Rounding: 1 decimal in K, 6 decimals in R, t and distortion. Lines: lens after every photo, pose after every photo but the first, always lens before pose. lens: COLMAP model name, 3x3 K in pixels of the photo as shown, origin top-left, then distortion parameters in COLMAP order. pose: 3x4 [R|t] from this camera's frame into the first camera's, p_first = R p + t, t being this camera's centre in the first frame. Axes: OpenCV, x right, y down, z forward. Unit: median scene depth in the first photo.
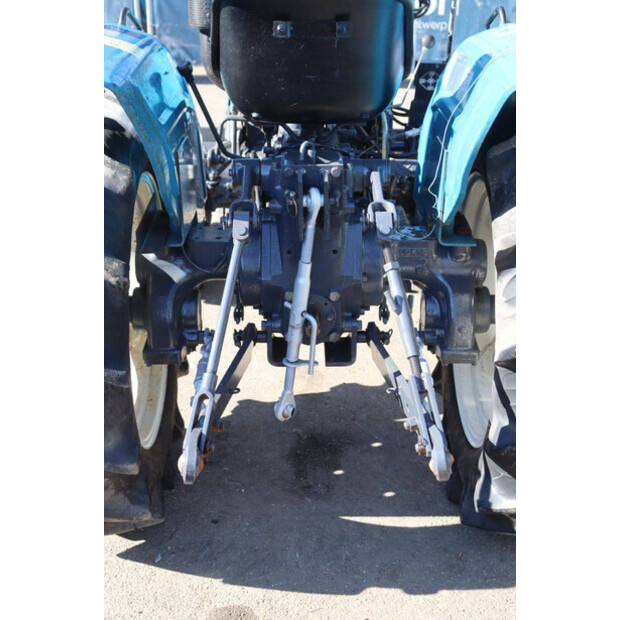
lens RADIAL K [[914.5, 0, 308.4], [0, 914.5, 310.1], [0, 0, 1]] dist [0.051694, 0.000000]
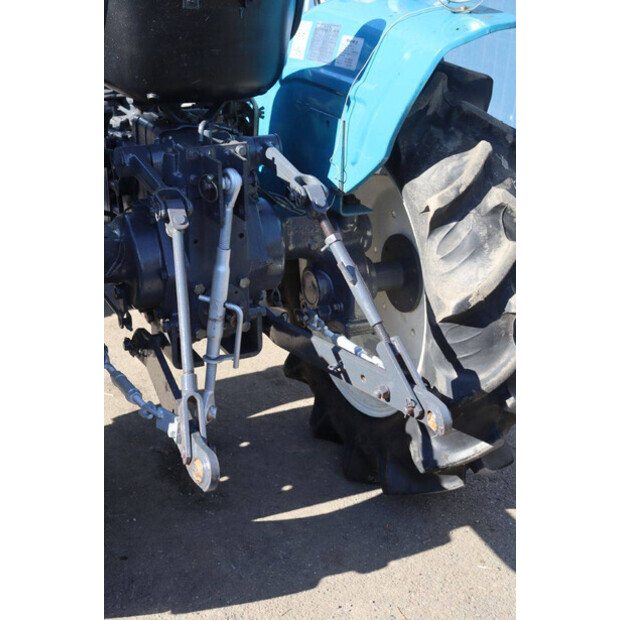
lens RADIAL K [[1034.2, 0, 310.8], [0, 1034.2, 310.0], [0, 0, 1]] dist [0.119029, 0.000000]
pose [[0.908892, -0.146005, 0.390638, -0.333135], [0.151909, 0.988266, 0.015929, 0.006045], [-0.388380, 0.044863, 0.920407, -0.010522]]
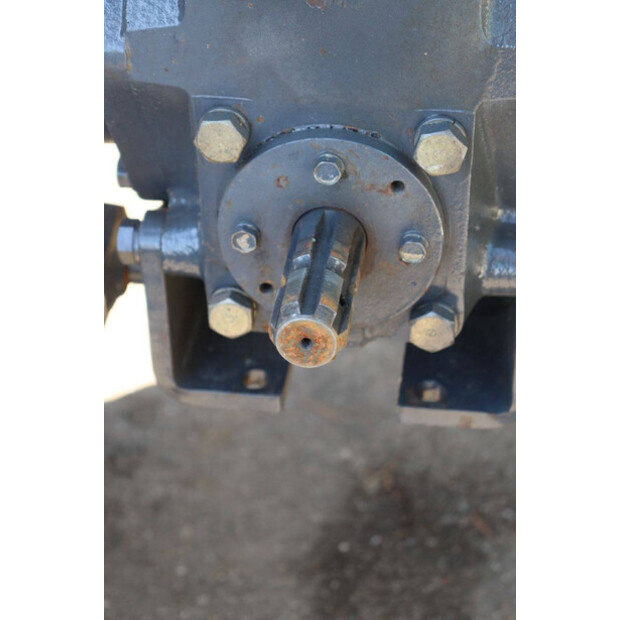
lens RADIAL K [[1439.1, 0, 309.1], [0, 1439.1, 309.7], [0, 0, 1]] dist [0.406628, 0.000000]
pose [[0.990217, 0.067376, -0.122190, 0.041796], [-0.035149, 0.967902, 0.248859, -0.060843], [0.135035, -0.242130, 0.960801, 0.682806]]
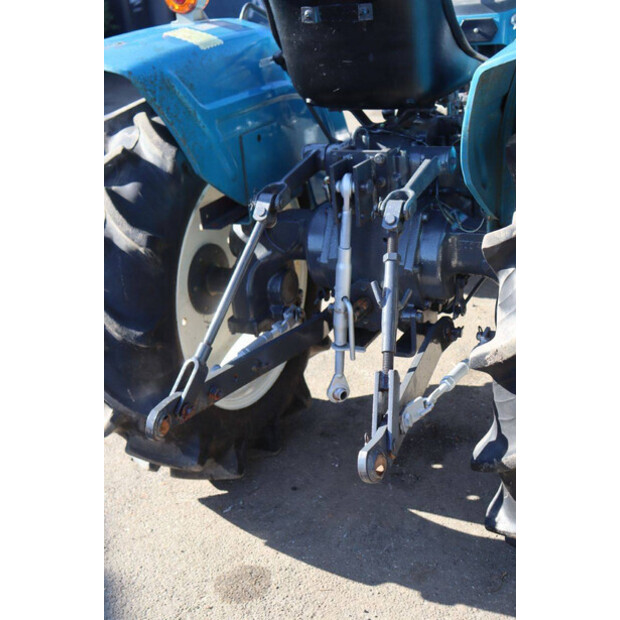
lens RADIAL K [[858.6, 0, 311.2], [0, 858.6, 309.9], [0, 0, 1]] dist [0.041661, 0.000000]
pose [[0.889386, 0.104958, -0.444945, 0.375204], [-0.096163, 0.994464, 0.042366, -0.020073], [0.446928, 0.005107, 0.894555, 0.134394]]
